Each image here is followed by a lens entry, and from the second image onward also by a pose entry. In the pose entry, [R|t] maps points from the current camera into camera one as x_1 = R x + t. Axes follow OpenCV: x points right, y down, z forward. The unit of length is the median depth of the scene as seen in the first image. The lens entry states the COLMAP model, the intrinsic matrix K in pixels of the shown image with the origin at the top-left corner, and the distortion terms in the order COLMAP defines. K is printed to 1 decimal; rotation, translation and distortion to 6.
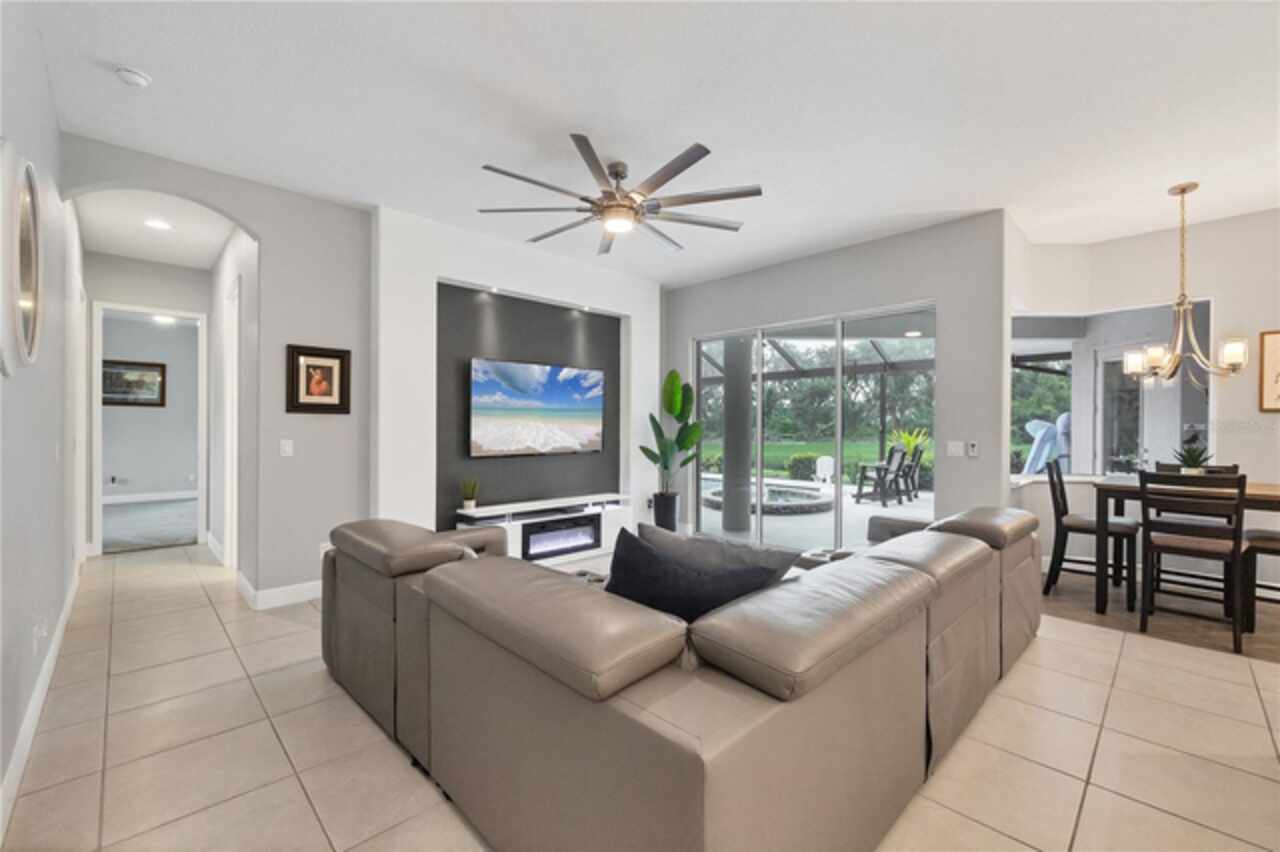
lens RADIAL K [[532.0, 0, 640.0], [0, 532.0, 426.0], [0, 0, 1]] dist [-0.001999, -0.000269]
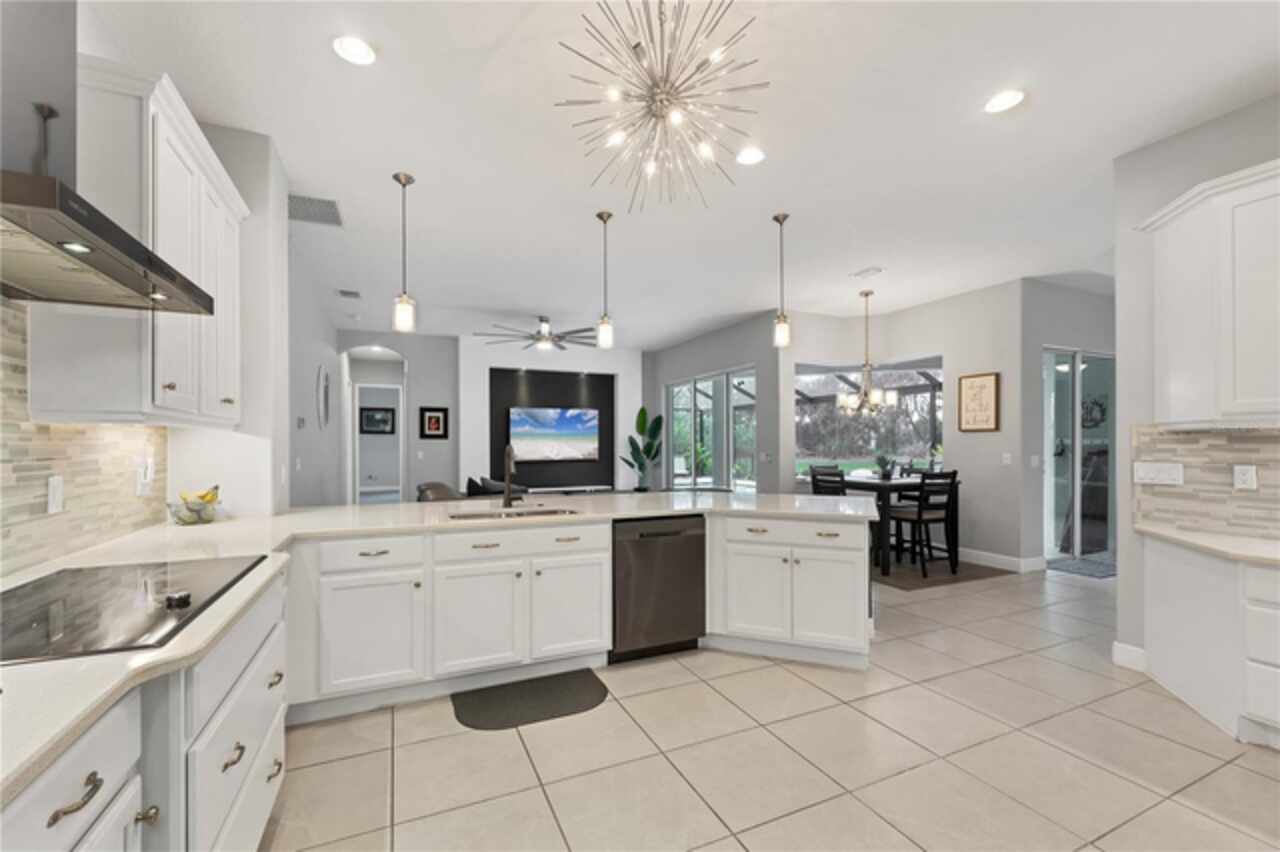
lens RADIAL K [[513.2, 0, 632.3], [0, 513.2, 420.8], [0, 0, 1]] dist [0.013496, -0.000057]
pose [[0.946051, -0.022019, -0.323268, 0.586007], [0.008036, 0.998976, -0.044528, 0.000803], [0.323917, 0.039528, 0.945259, -0.483623]]
